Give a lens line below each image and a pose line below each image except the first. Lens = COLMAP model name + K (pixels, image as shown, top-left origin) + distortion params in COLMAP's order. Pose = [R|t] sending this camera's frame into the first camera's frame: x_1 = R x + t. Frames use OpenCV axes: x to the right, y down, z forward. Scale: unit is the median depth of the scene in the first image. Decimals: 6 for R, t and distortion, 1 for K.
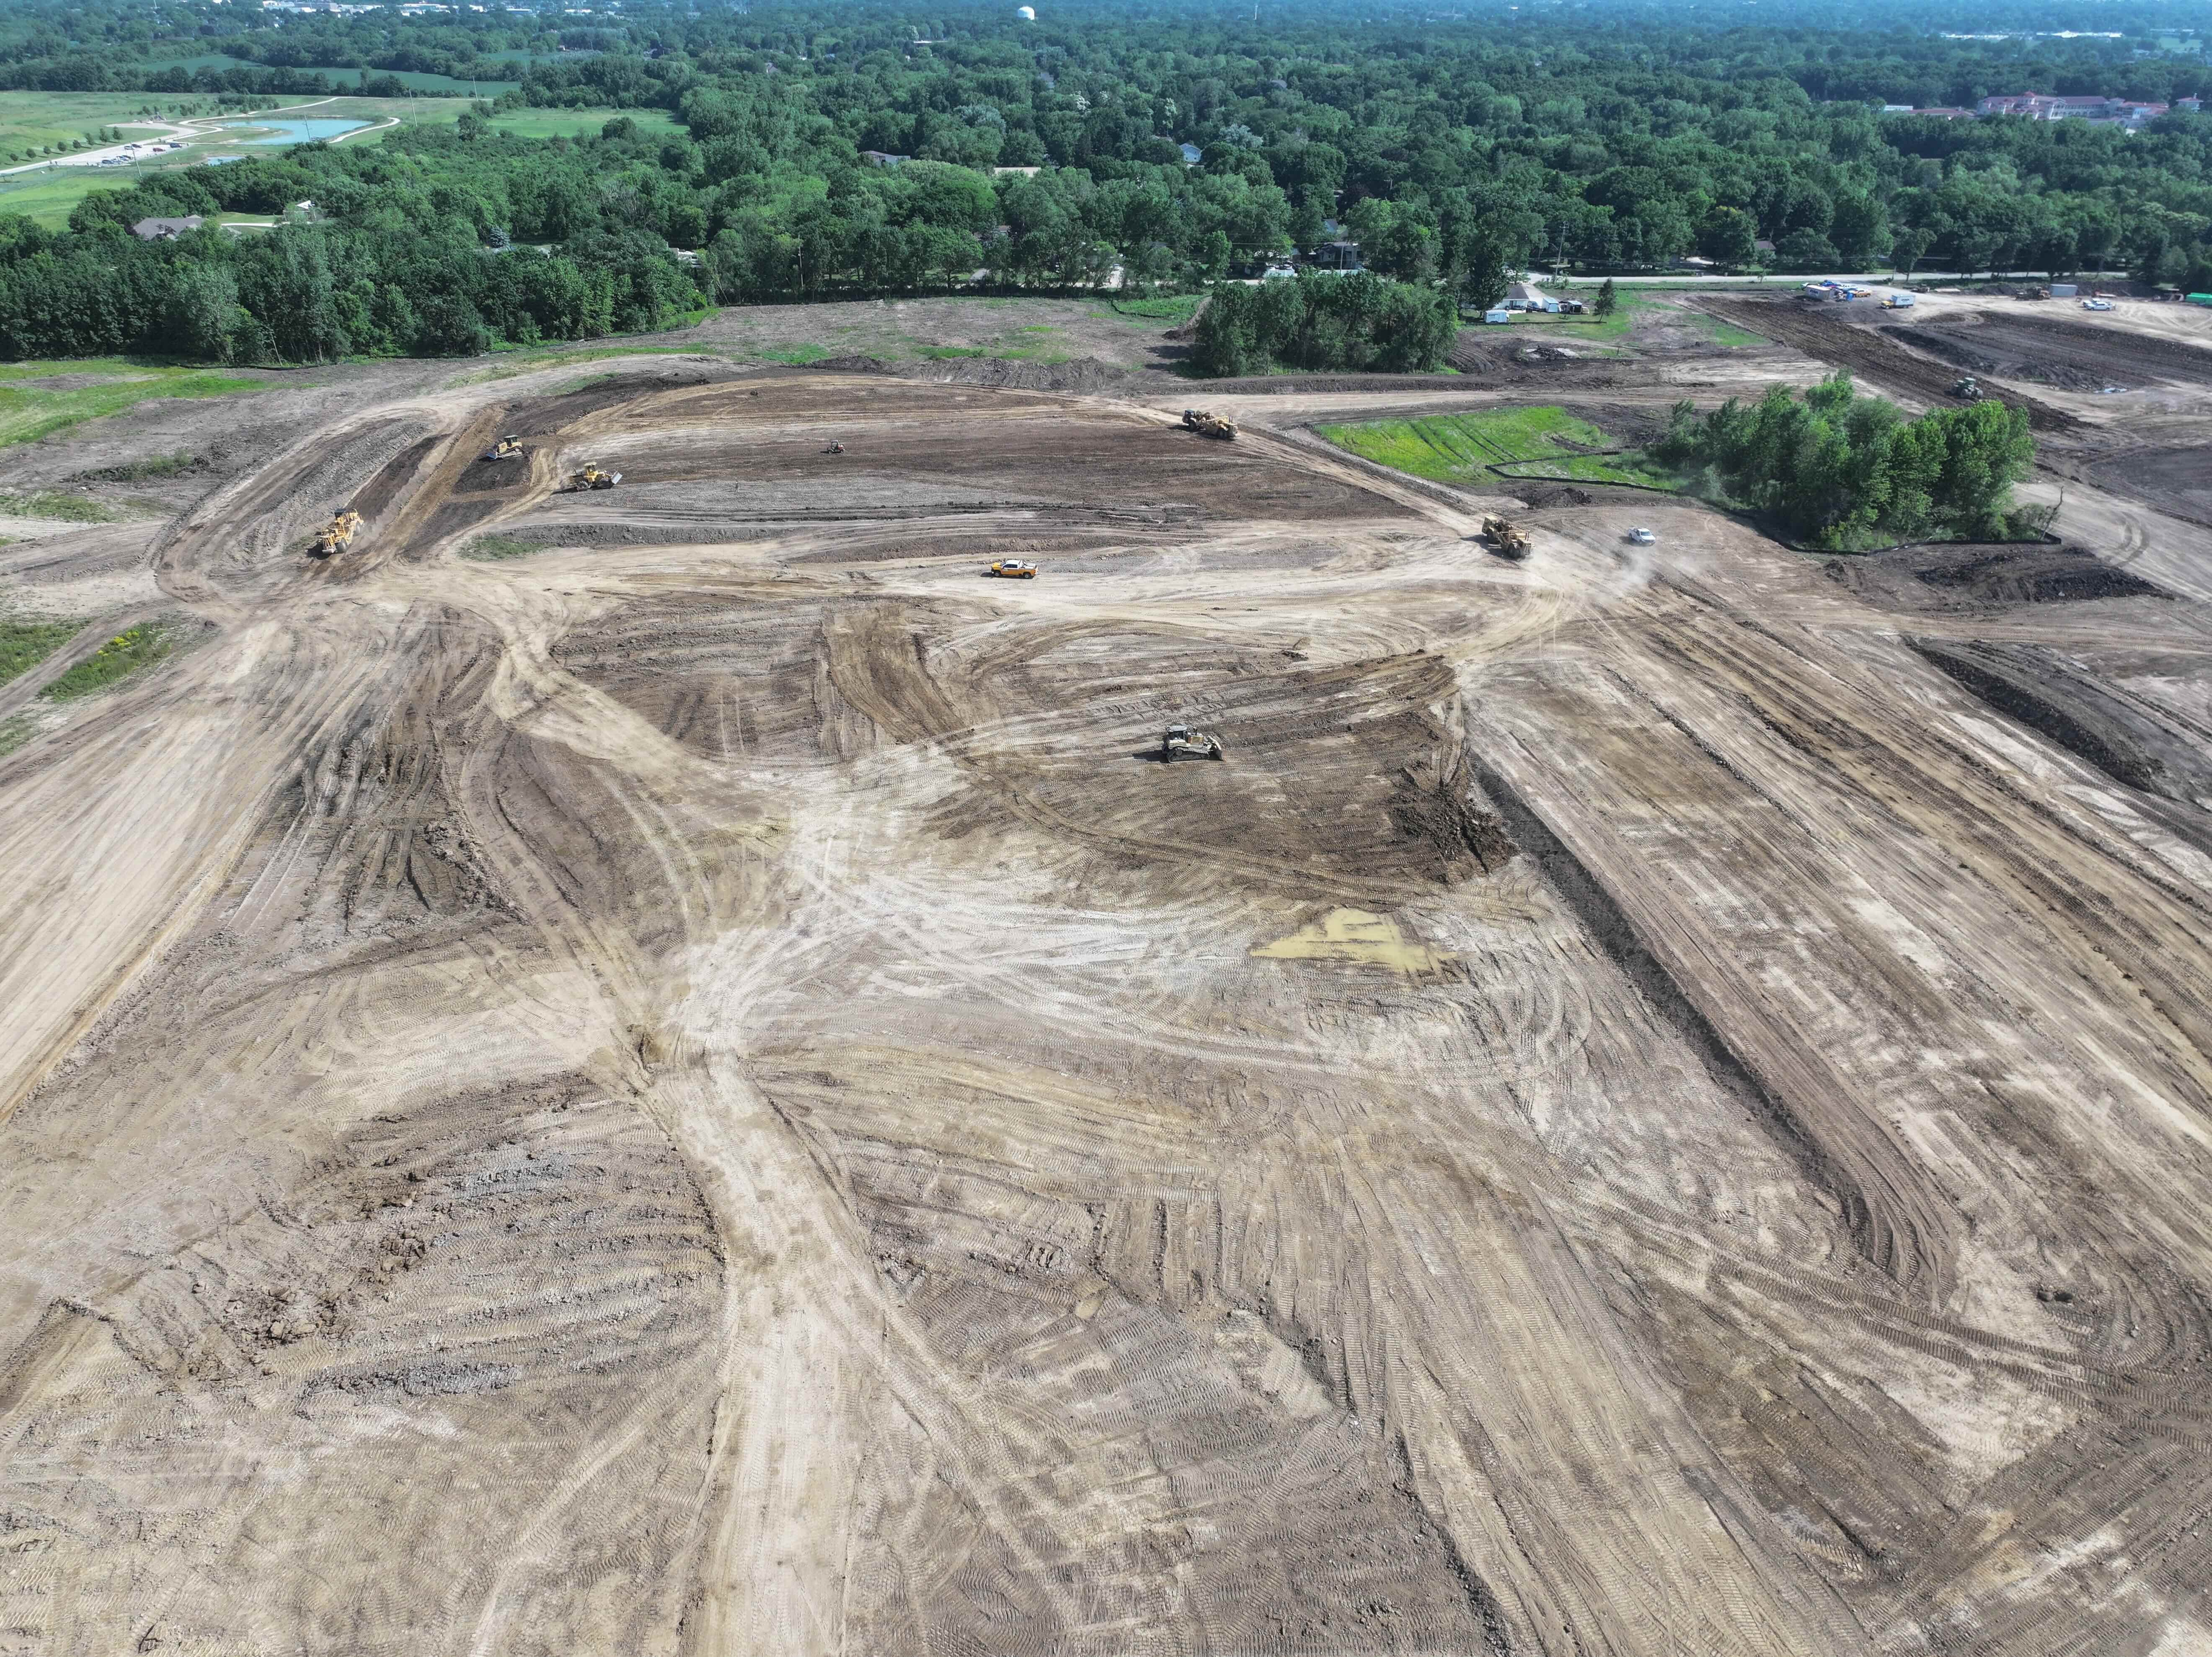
lens RADIAL K [[1543.1, 0, 1101.5], [0, 1543.1, 830.8], [0, 0, 1]] dist [-0.012492, 0.026414]
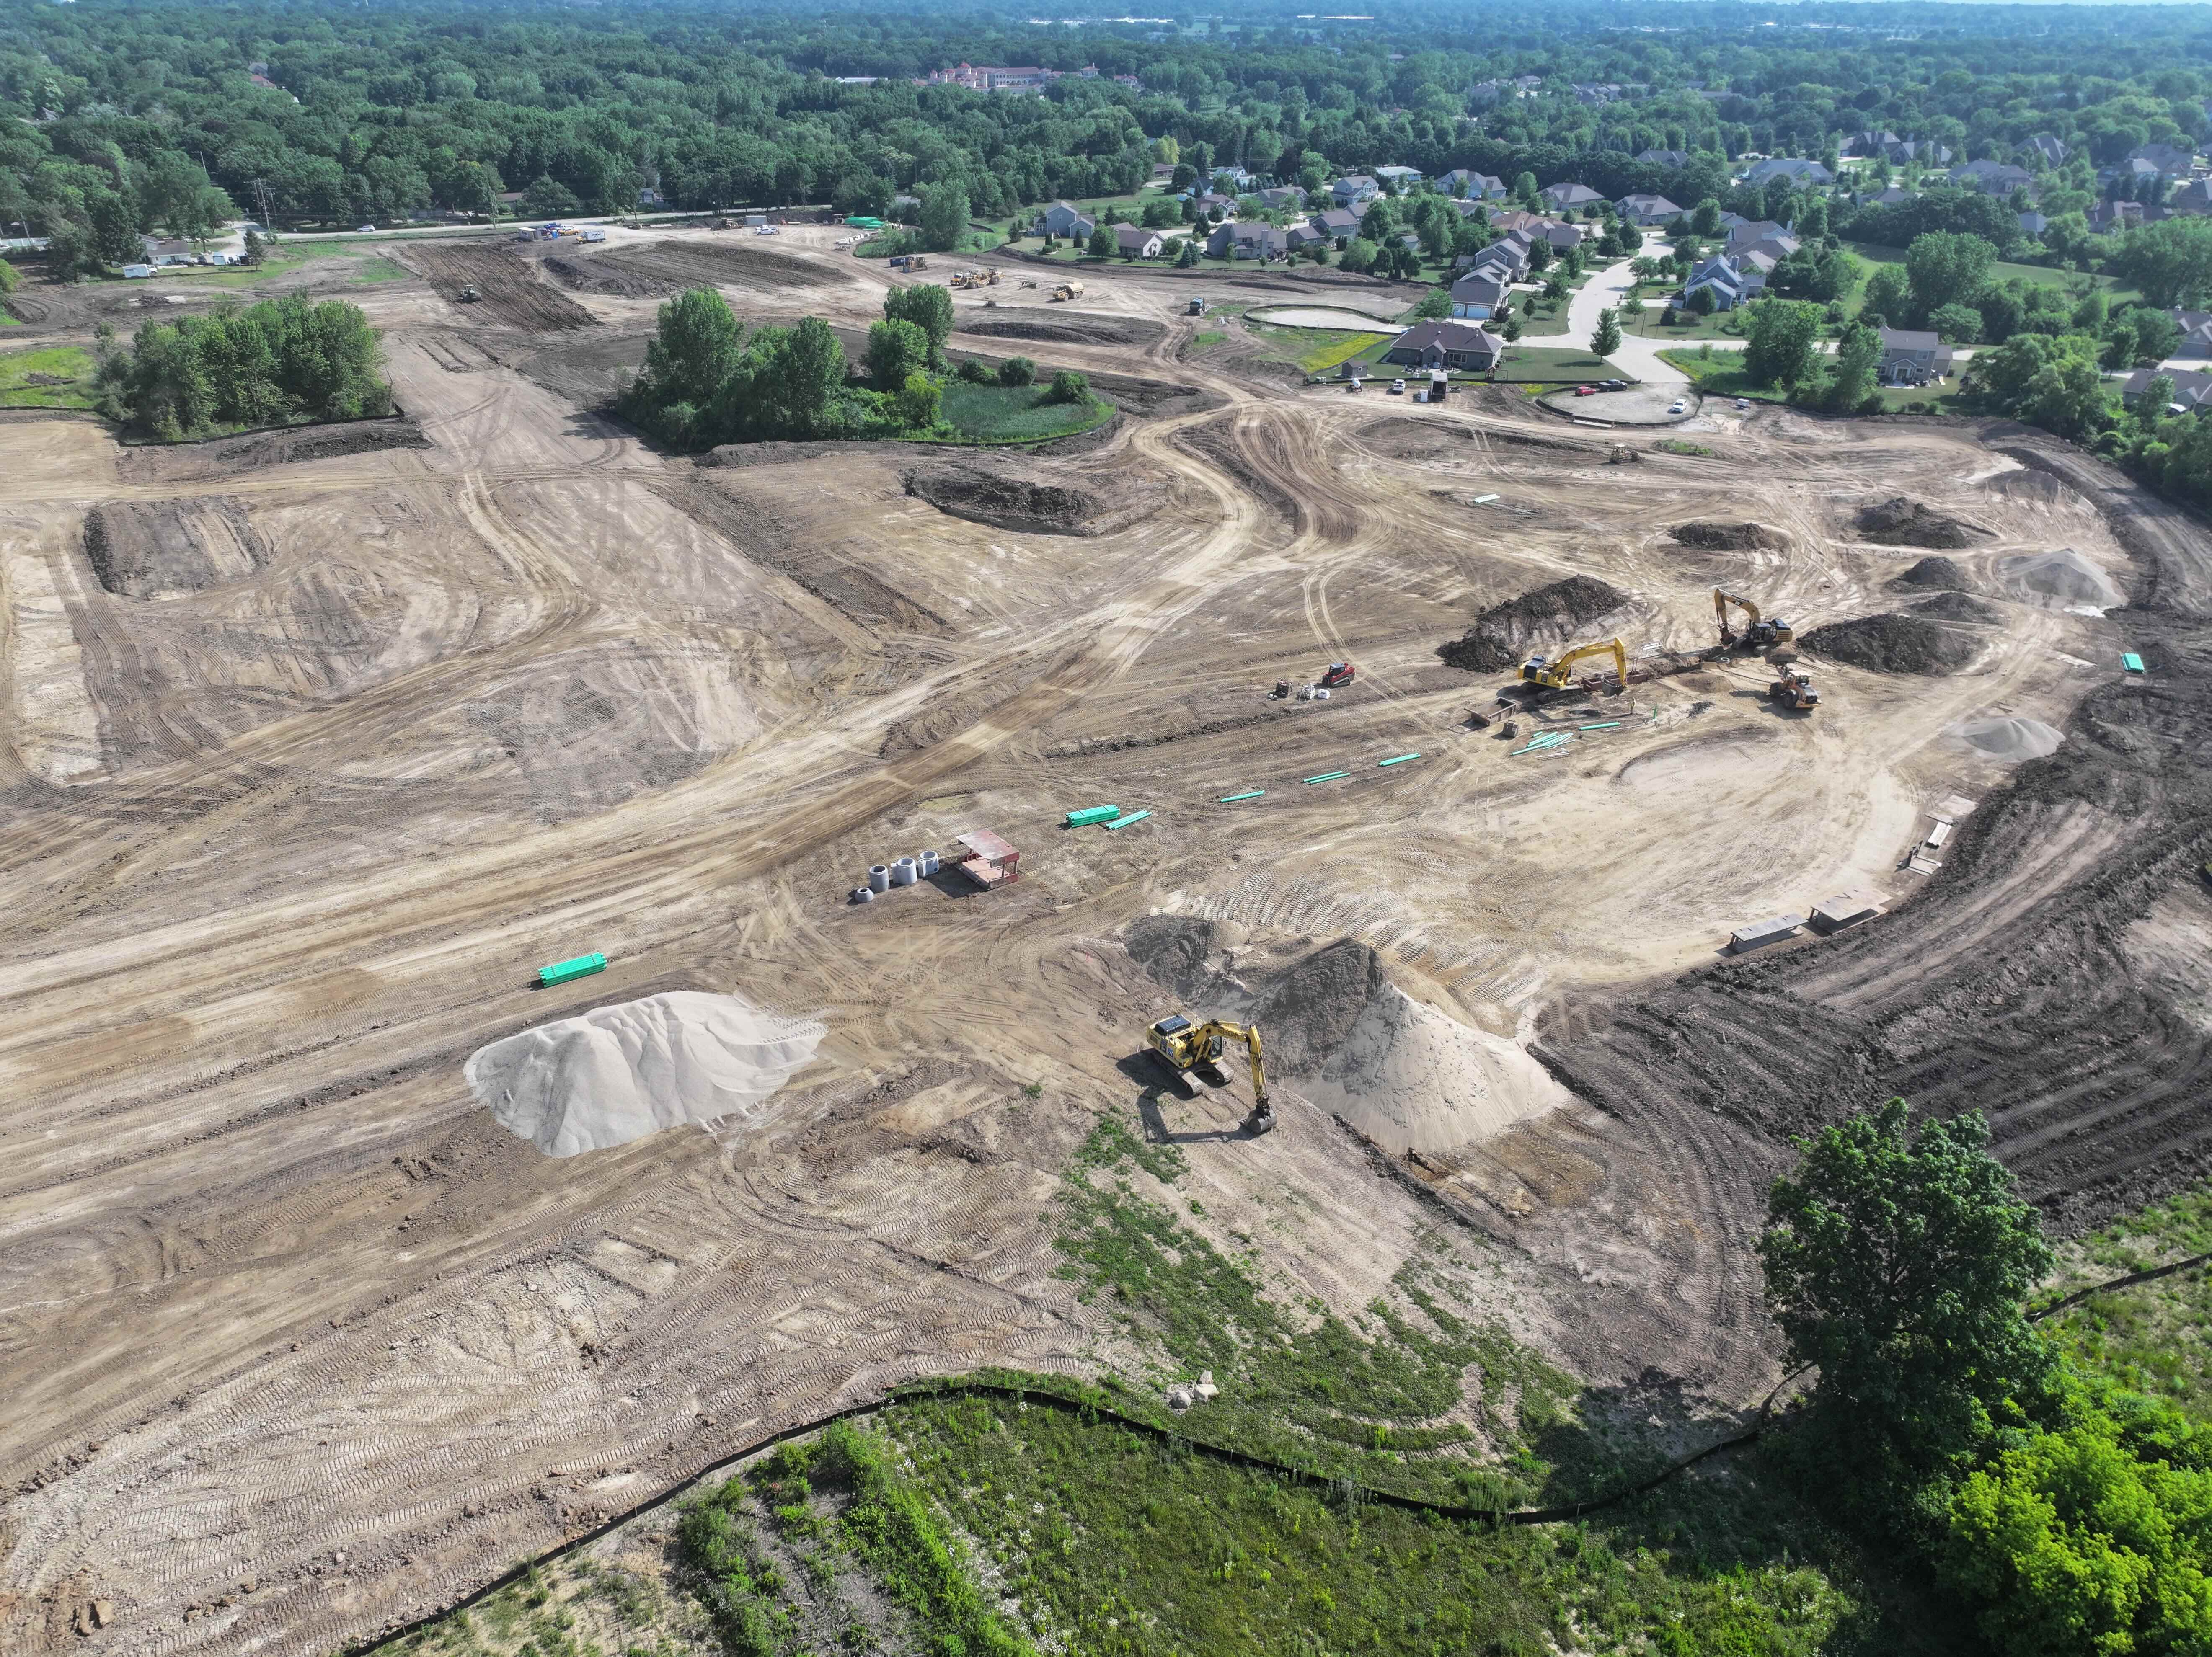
lens RADIAL K [[1543.1, 0, 1114.6], [0, 1543.1, 830.7], [0, 0, 1]] dist [-0.012492, 0.026414]
pose [[0.906221, -0.203112, 0.370824, 0.963259], [0.201620, 0.978509, 0.043240, 0.279673], [-0.371637, 0.035581, 0.927696, -0.423413]]
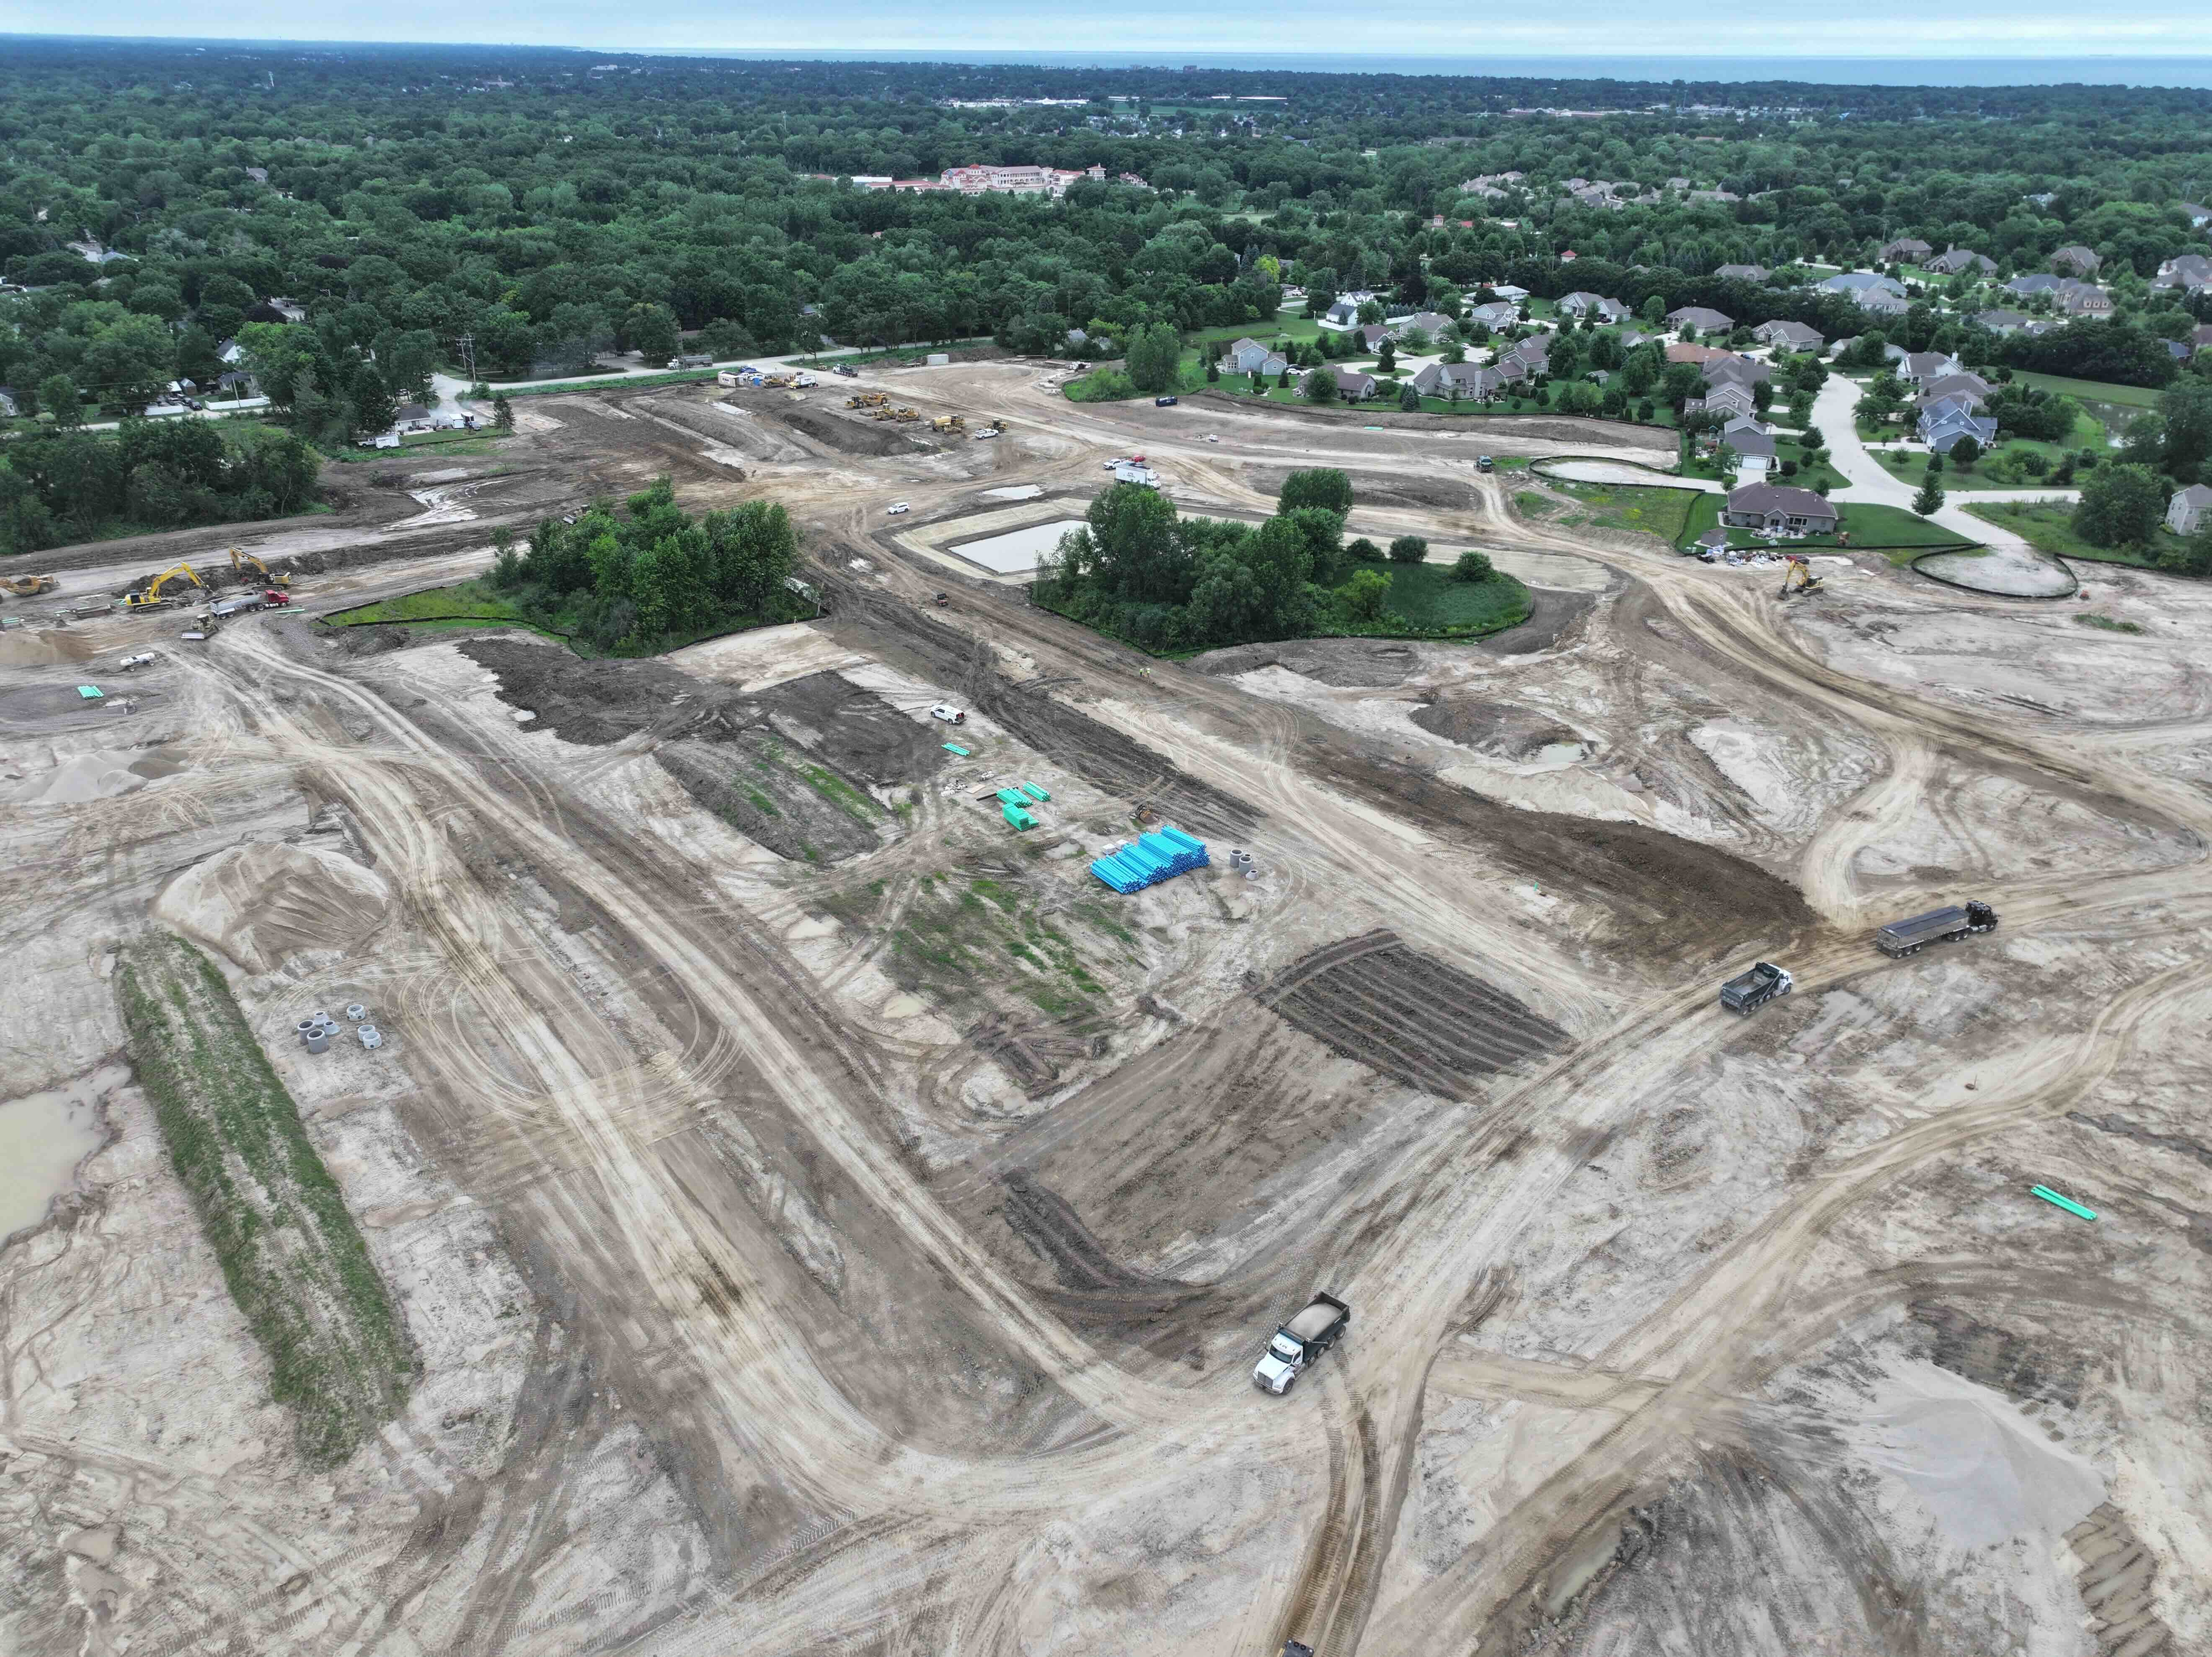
lens RADIAL K [[1543.1, 0, 1102.6], [0, 1543.1, 834.8], [0, 0, 1]] dist [-0.012492, 0.026414]
pose [[0.870844, -0.221306, 0.438925, 0.409420], [0.233465, 0.971994, 0.026874, -0.018419], [-0.432580, 0.079071, 0.898122, -0.164350]]
